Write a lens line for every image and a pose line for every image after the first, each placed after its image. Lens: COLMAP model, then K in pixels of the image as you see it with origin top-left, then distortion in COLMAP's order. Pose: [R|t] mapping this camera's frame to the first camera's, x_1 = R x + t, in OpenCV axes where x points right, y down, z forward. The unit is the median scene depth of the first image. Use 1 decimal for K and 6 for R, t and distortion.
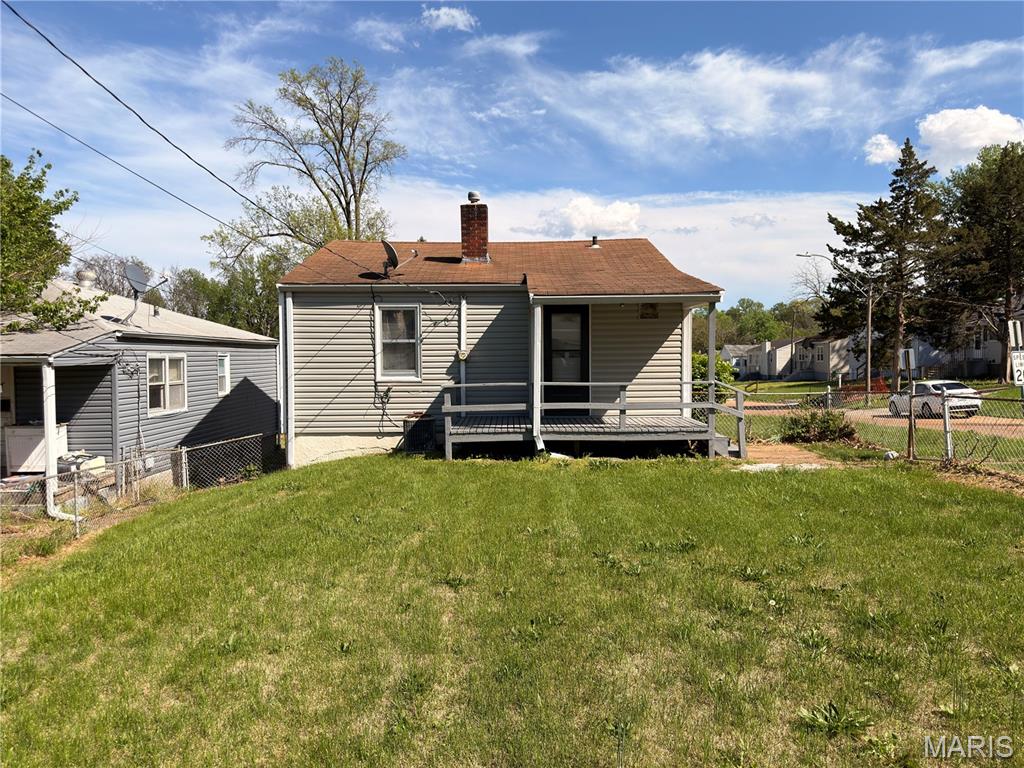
lens RADIAL K [[716.7, 0, 512.0], [0, 716.7, 384.0], [0, 0, 1]] dist [0.088936, -0.180206]
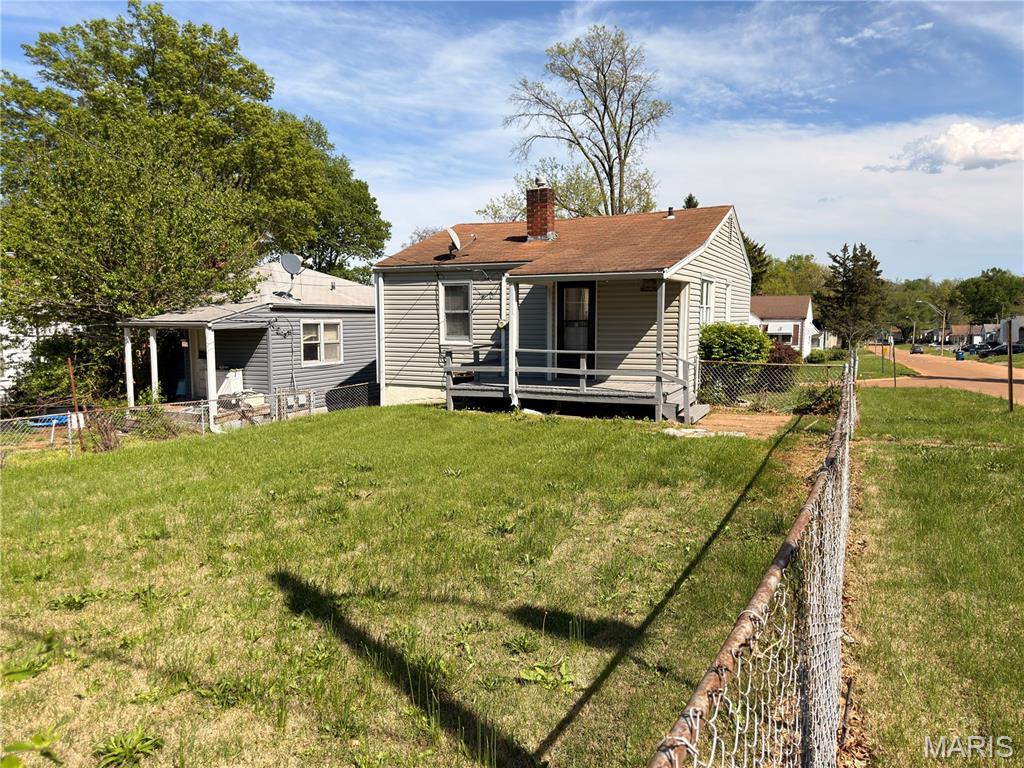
lens RADIAL K [[722.9, 0, 508.9], [0, 722.9, 388.6], [0, 0, 1]] dist [0.091432, -0.129366]
pose [[0.903639, 0.047671, -0.425634, 0.447557], [-0.021087, 0.997533, 0.066957, -0.013763], [0.427776, -0.051530, 0.902415, -0.070404]]
